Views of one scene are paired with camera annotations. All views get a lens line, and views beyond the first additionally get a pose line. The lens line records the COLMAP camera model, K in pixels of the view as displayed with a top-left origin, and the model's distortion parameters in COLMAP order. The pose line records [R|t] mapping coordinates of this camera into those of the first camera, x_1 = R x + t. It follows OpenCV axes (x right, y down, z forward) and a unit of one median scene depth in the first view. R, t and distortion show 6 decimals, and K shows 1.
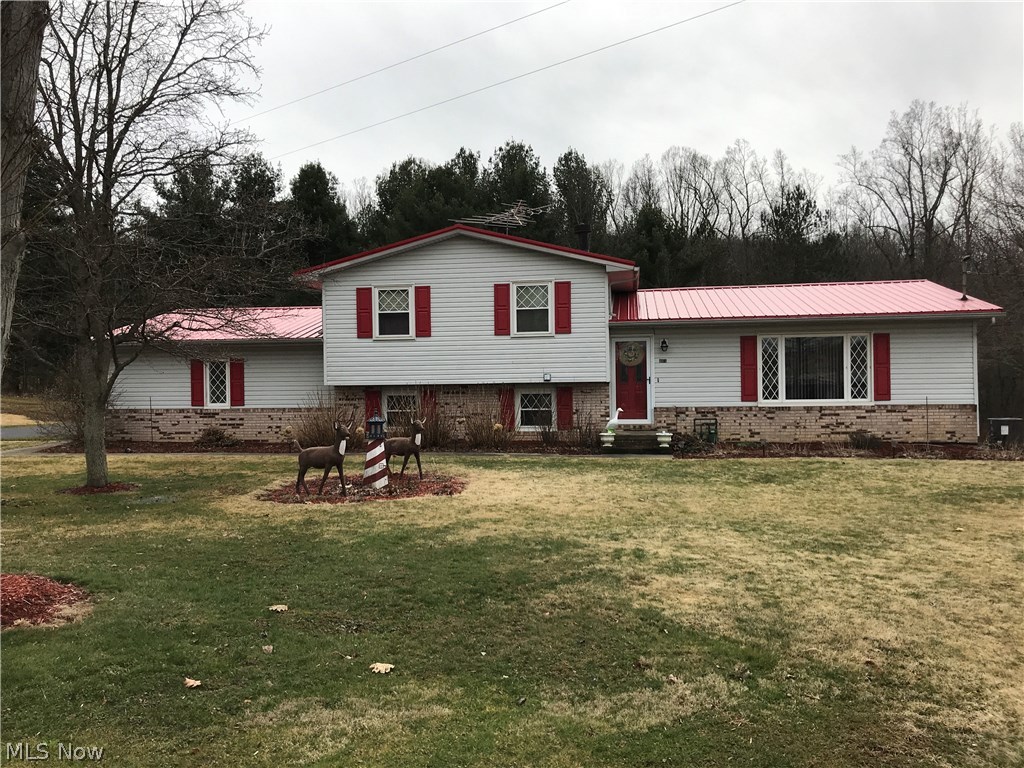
lens RADIAL K [[844.1, 0, 508.3], [0, 844.1, 377.2], [0, 0, 1]] dist [0.041780, -0.027475]
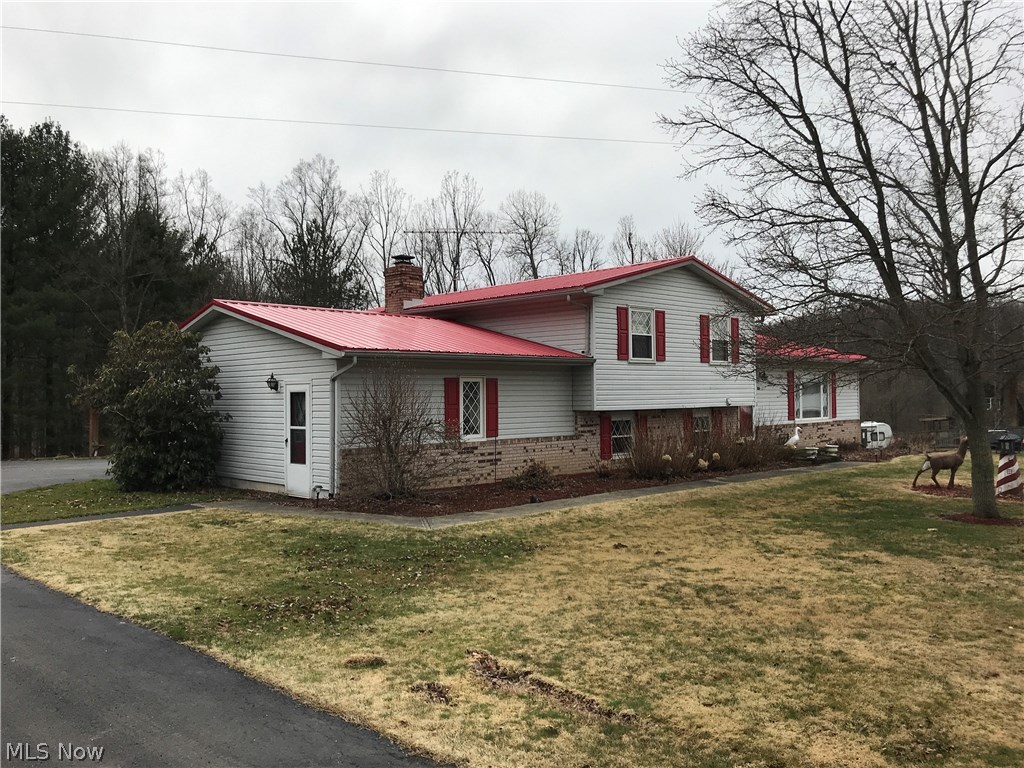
lens RADIAL K [[844.1, 0, 510.4], [0, 844.1, 386.0], [0, 0, 1]] dist [0.041780, -0.027475]
pose [[0.603602, 0.015494, 0.797135, -1.024437], [-0.000777, 0.999822, -0.018845, 0.000806], [-0.797285, 0.010755, 0.603507, 0.545265]]
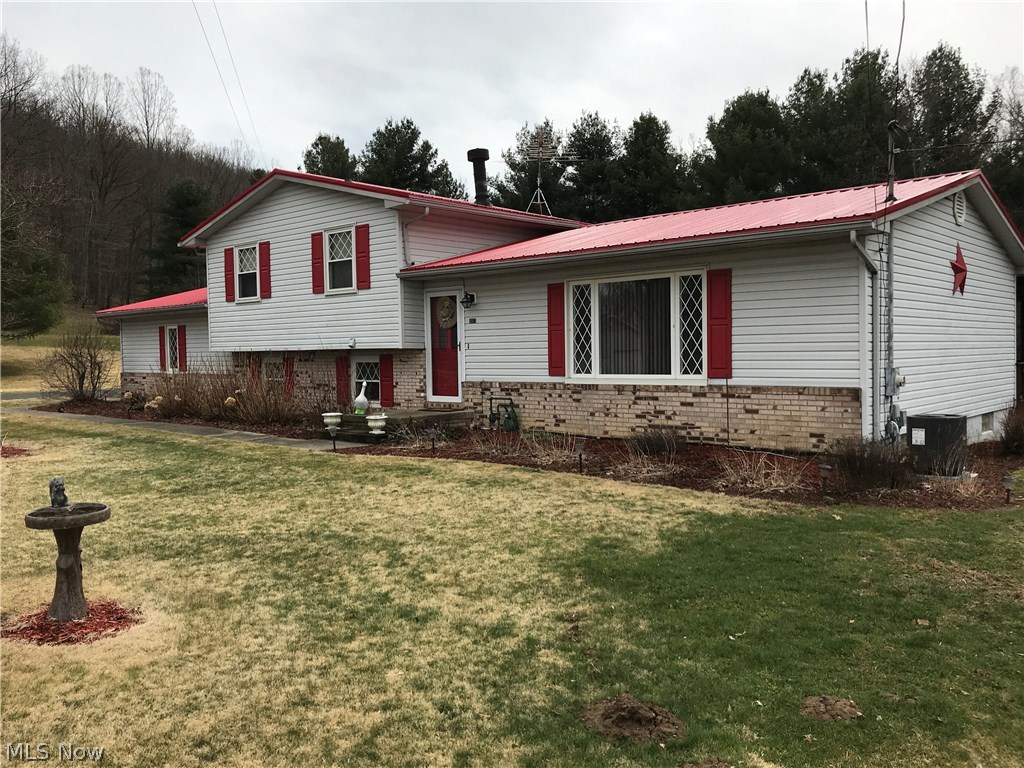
lens RADIAL K [[844.1, 0, 512.8], [0, 844.1, 385.3], [0, 0, 1]] dist [0.041780, -0.027475]
pose [[0.835635, 0.024118, -0.548756, 0.633356], [0.006545, 0.998528, 0.053852, -0.001684], [0.549246, -0.048592, 0.834247, 0.387510]]
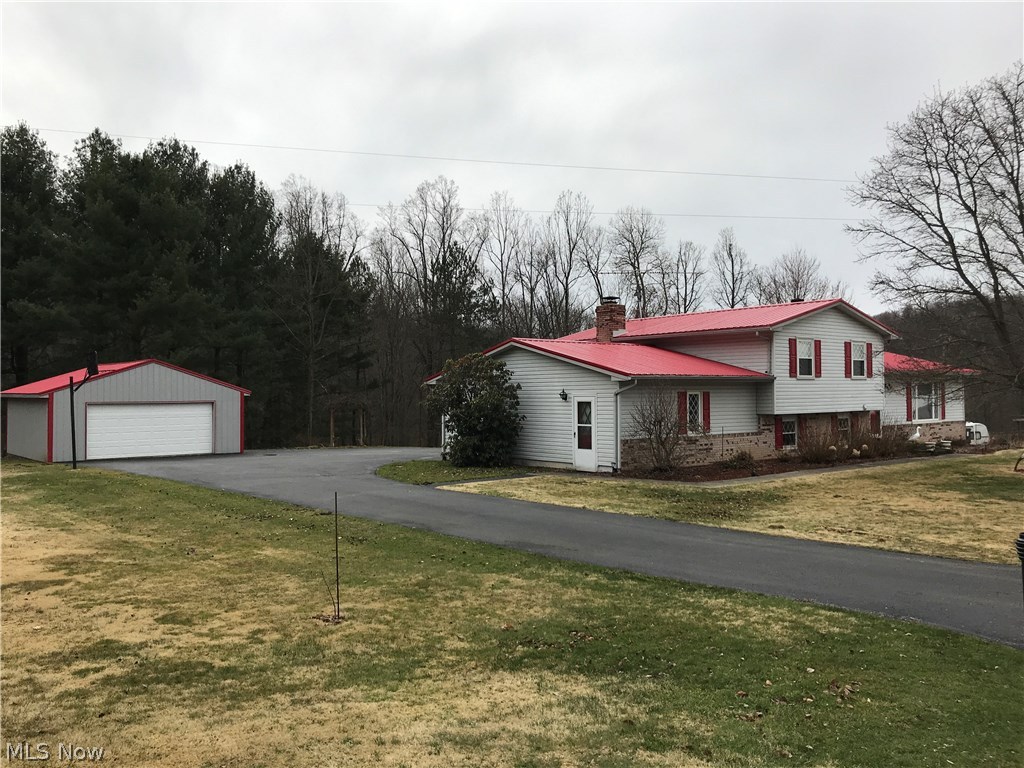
lens RADIAL K [[844.1, 0, 515.5], [0, 844.1, 386.1], [0, 0, 1]] dist [0.041780, -0.027475]
pose [[0.664221, 0.013686, 0.747411, -1.464860], [-0.002762, 0.999870, -0.015854, -0.011087], [-0.747532, 0.008466, 0.664172, 0.465736]]
